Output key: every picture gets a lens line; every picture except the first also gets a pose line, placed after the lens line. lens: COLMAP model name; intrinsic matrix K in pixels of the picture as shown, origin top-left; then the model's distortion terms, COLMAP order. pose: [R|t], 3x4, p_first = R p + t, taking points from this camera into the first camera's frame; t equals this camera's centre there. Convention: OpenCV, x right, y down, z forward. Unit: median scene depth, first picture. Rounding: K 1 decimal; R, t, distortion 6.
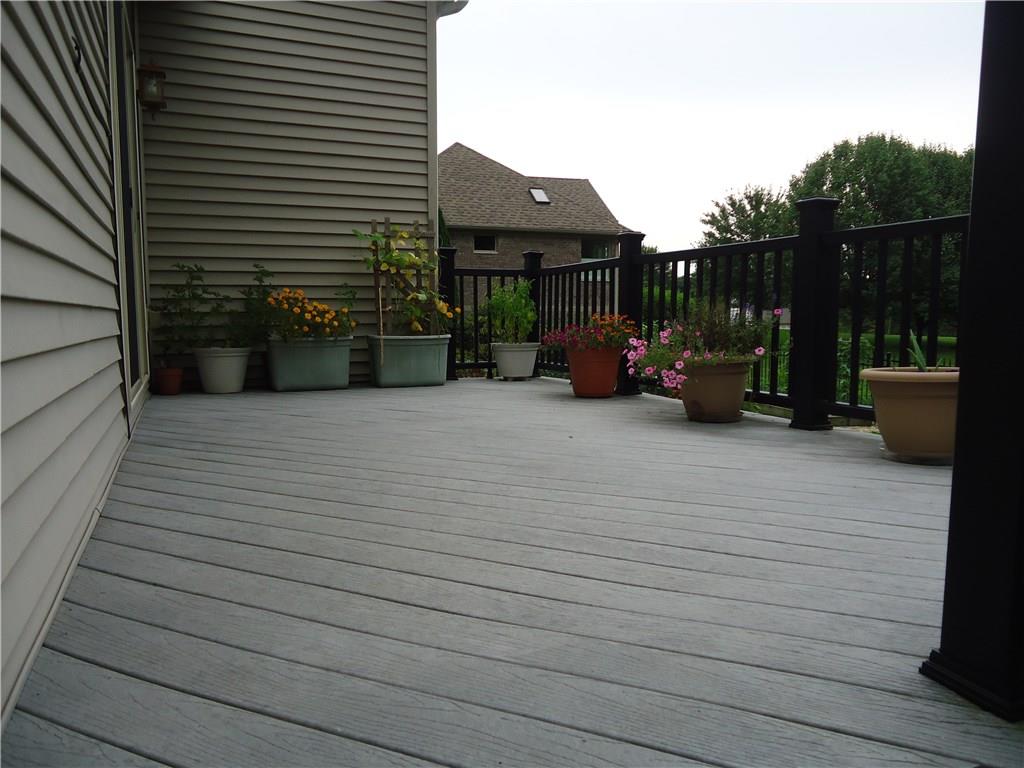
lens RADIAL K [[742.6, 0, 512.9], [0, 742.6, 385.7], [0, 0, 1]] dist [0.000767, -0.009751]
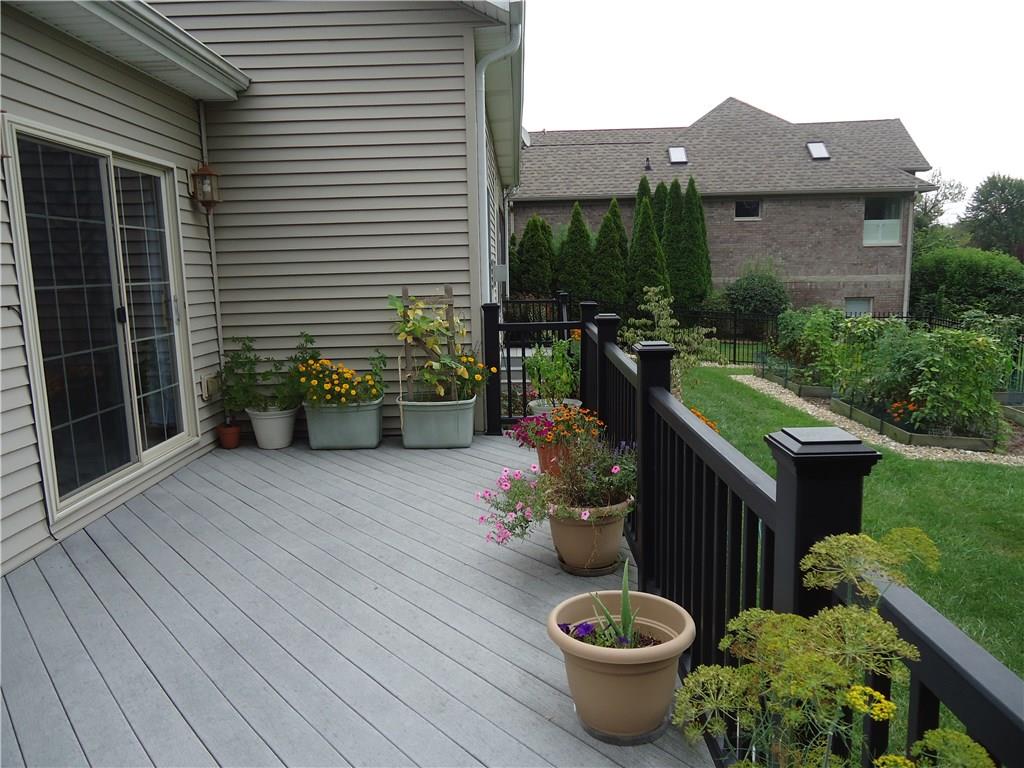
lens RADIAL K [[742.6, 0, 511.0], [0, 742.6, 383.3], [0, 0, 1]] dist [0.000767, -0.009751]
pose [[0.912882, 0.044672, -0.405772, 0.373840], [-0.018158, 0.997454, 0.068959, -0.162244], [0.407820, -0.055583, 0.911369, 0.109686]]
